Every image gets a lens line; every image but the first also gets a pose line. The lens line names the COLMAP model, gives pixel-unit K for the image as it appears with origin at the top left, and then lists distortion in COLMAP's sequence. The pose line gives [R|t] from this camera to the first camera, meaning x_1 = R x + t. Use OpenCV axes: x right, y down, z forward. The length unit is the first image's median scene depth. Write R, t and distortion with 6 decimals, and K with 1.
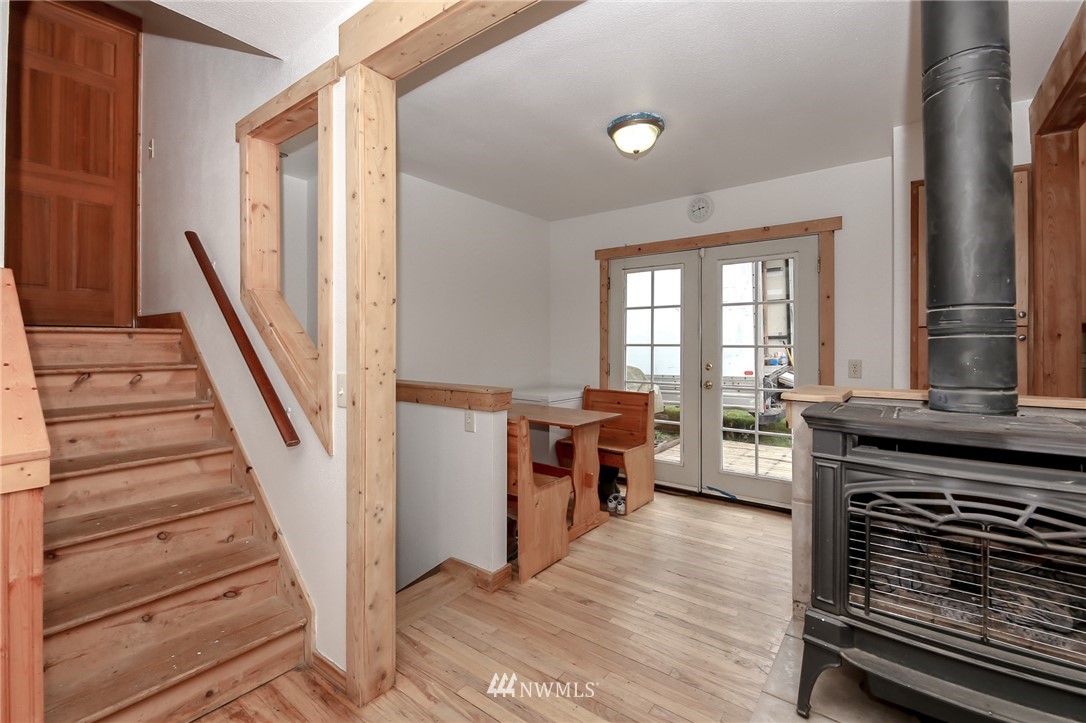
lens RADIAL K [[474.8, 0, 544.0], [0, 474.8, 339.5], [0, 0, 1]] dist [-0.000032, -0.000301]
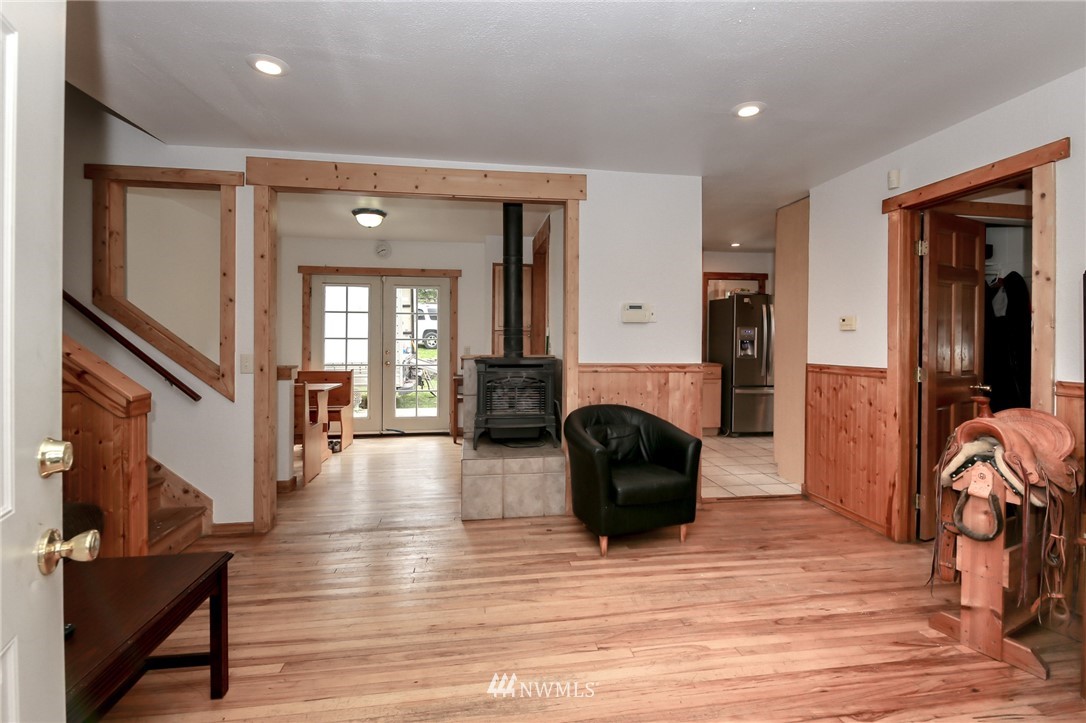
lens RADIAL K [[474.8, 0, 544.0], [0, 474.8, 339.5], [0, 0, 1]] dist [-0.000032, -0.000301]
pose [[0.697088, 0.001485, 0.716985, -0.421392], [-0.011004, 0.999902, 0.008627, -0.004661], [-0.716902, -0.013903, 0.697036, -0.464780]]
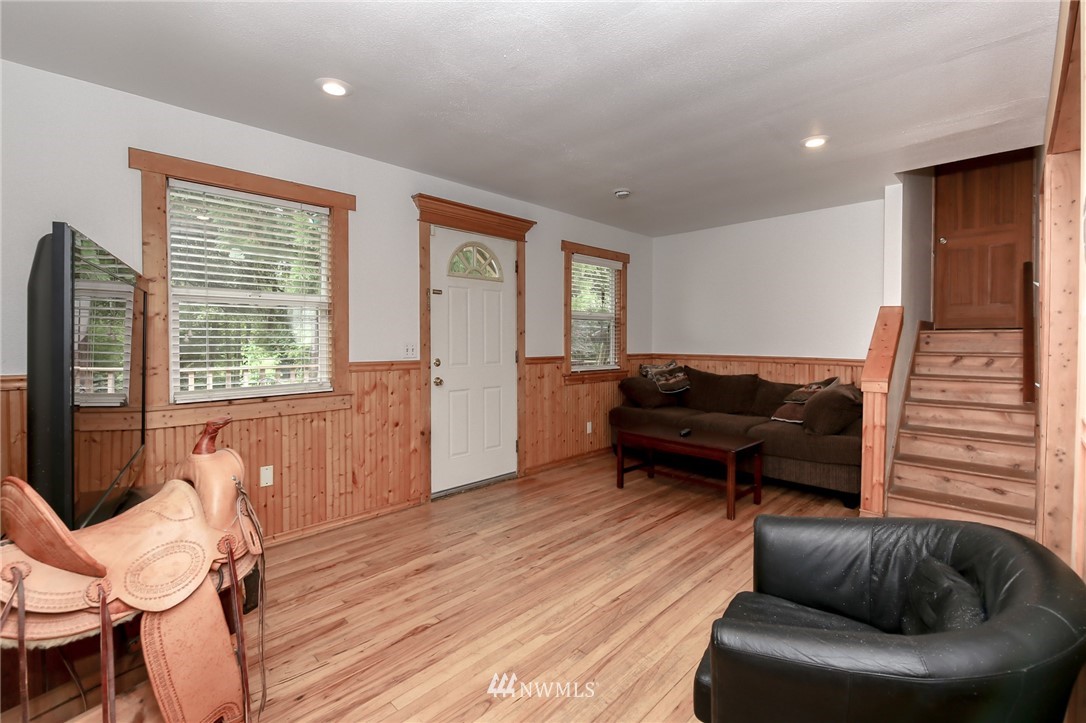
lens RADIAL K [[477.4, 0, 550.1], [0, 477.4, 342.0], [0, 0, 1]] dist [0.009686, -0.010307]
pose [[-0.124889, 0.005305, -0.992156, 0.585640], [0.003662, 0.999981, 0.004886, 0.002099], [0.992164, -0.003023, -0.124906, -0.168857]]
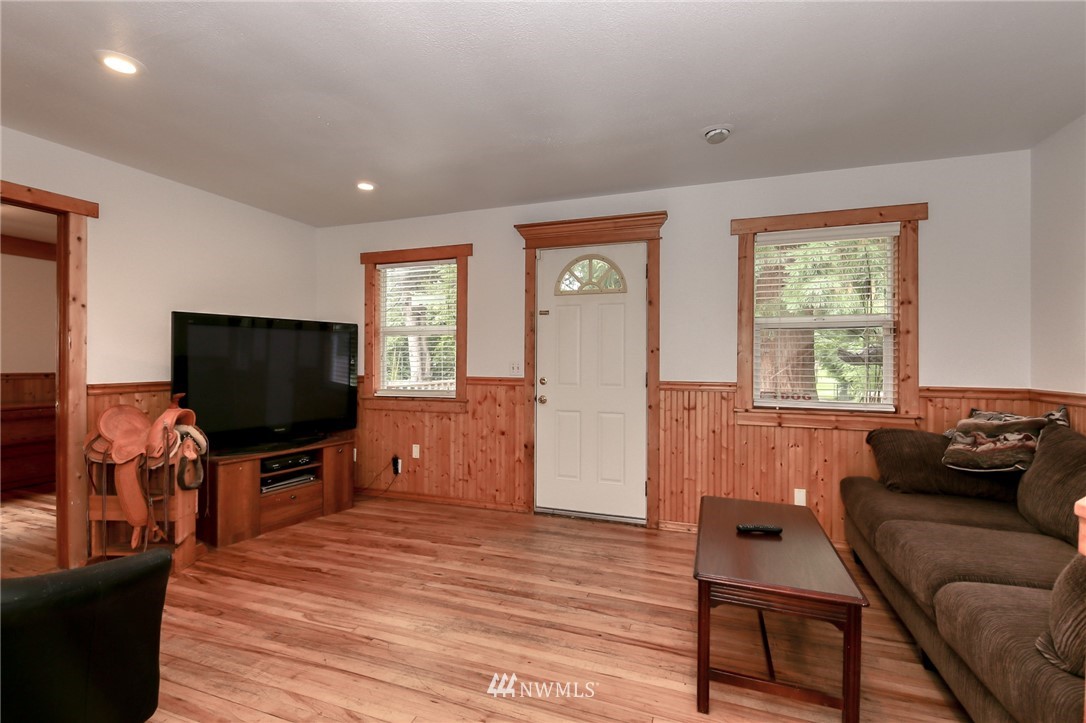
lens RADIAL K [[480.5, 0, 544.7], [0, 480.5, 350.1], [0, 0, 1]] dist [0.000288, -0.000421]
pose [[-0.952660, -0.007773, -0.303938, -0.037862], [-0.001484, 0.999780, -0.020914, 0.003976], [0.304034, -0.019473, -0.952462, 0.437016]]
